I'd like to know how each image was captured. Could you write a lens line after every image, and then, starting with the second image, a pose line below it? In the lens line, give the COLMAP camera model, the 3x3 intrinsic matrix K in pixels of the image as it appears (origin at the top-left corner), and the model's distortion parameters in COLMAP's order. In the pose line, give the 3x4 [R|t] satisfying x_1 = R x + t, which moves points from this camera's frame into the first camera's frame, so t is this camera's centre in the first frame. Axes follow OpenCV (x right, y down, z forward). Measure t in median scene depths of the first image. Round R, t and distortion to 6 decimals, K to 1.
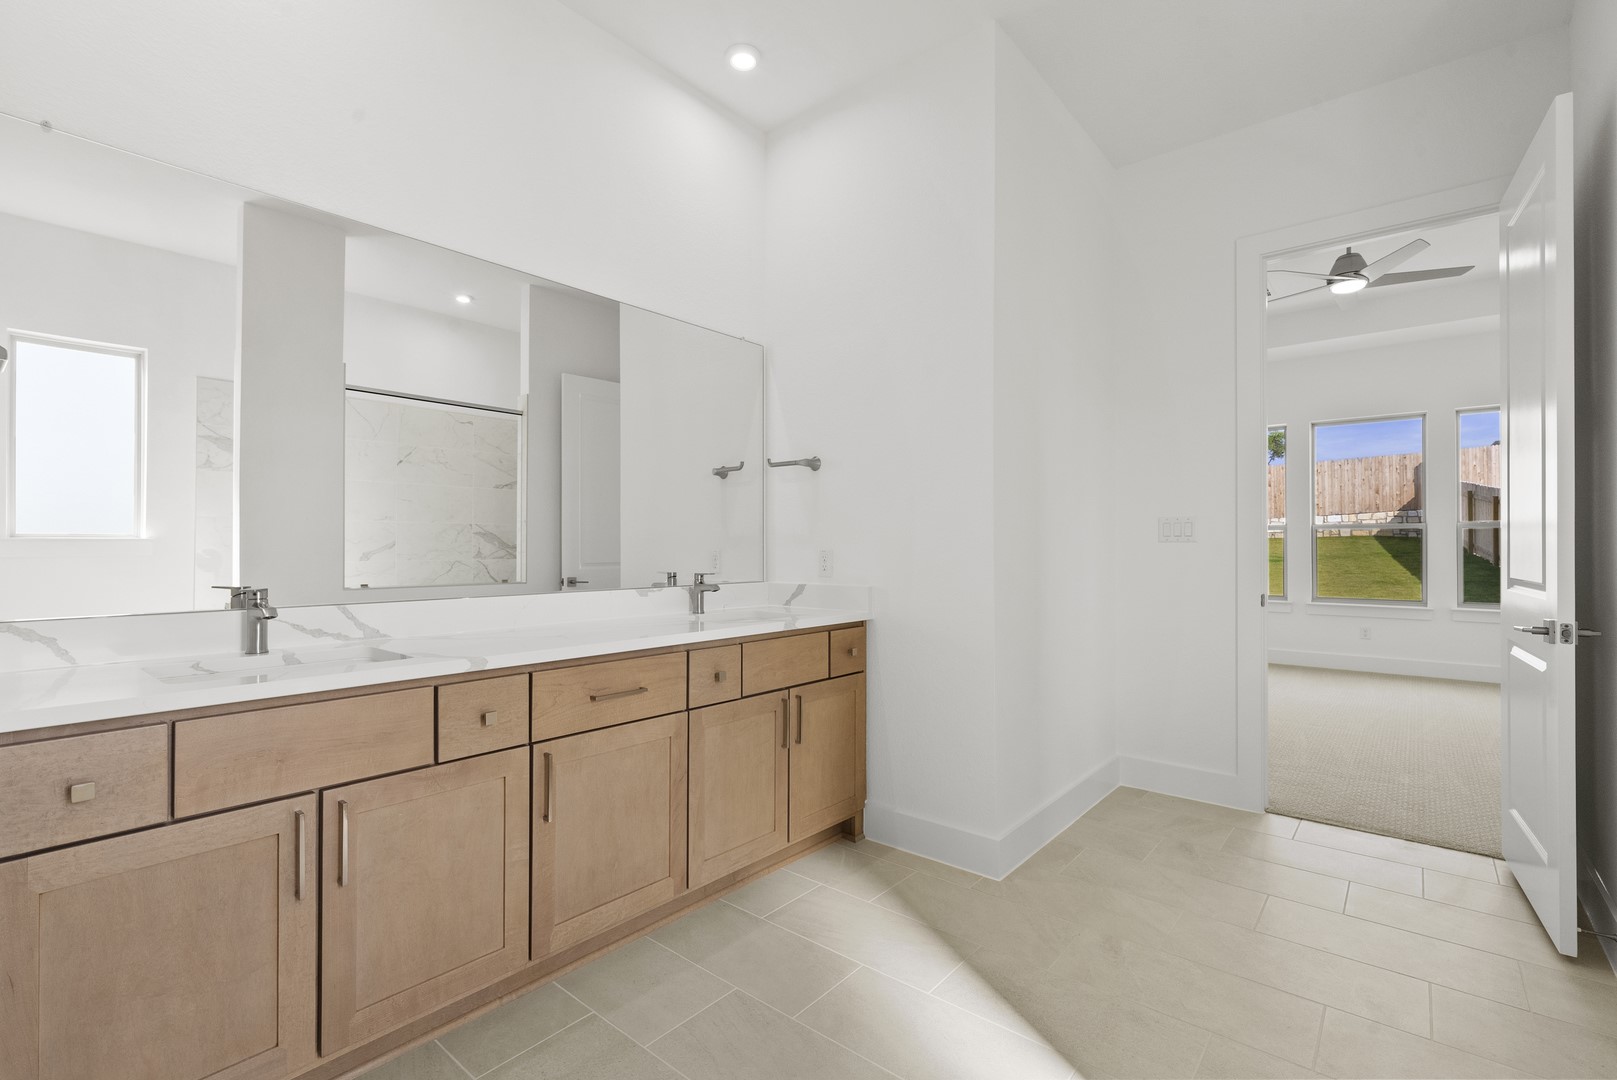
lens RADIAL K [[730.5, 0, 805.0], [0, 730.5, 542.9], [0, 0, 1]] dist [-0.000624, -0.000039]
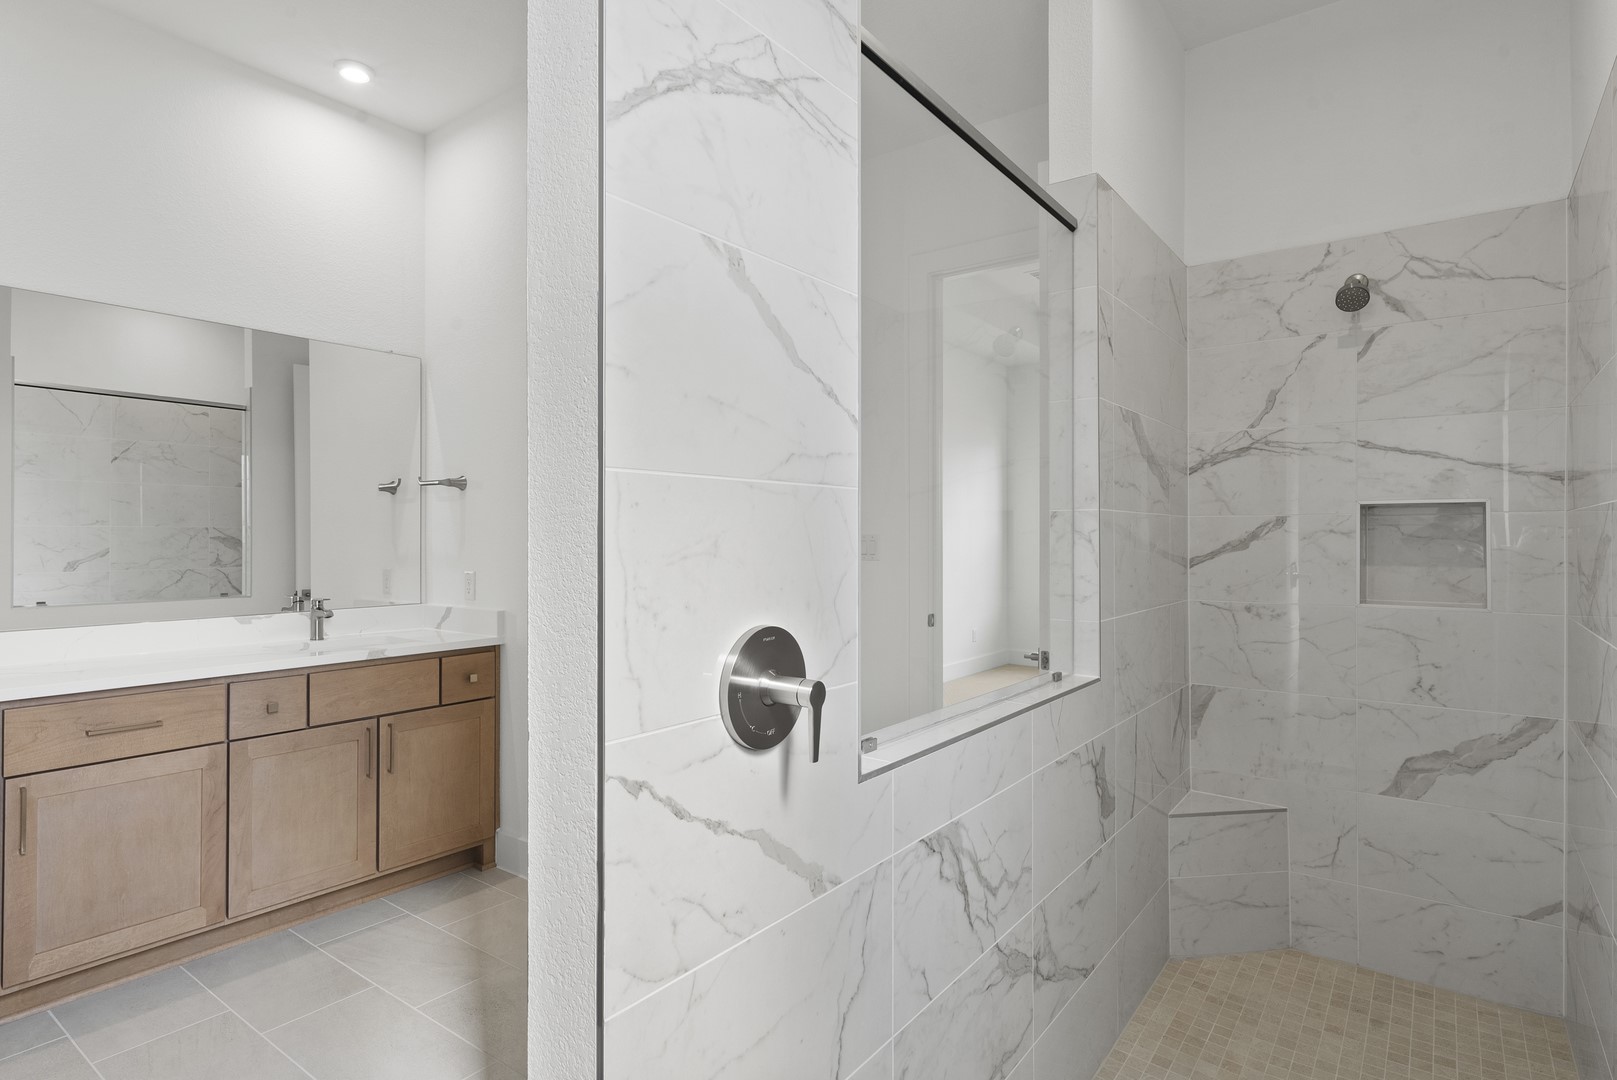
lens RADIAL K [[860.8, 0, 808.7], [0, 860.8, 532.4], [0, 0, 1]] dist [0.003270, 0.002242]
pose [[0.998396, 0.000634, 0.056605, 0.458095], [-0.000857, 0.999992, 0.003912, -0.053476], [-0.056602, -0.003954, 0.998389, -0.191446]]
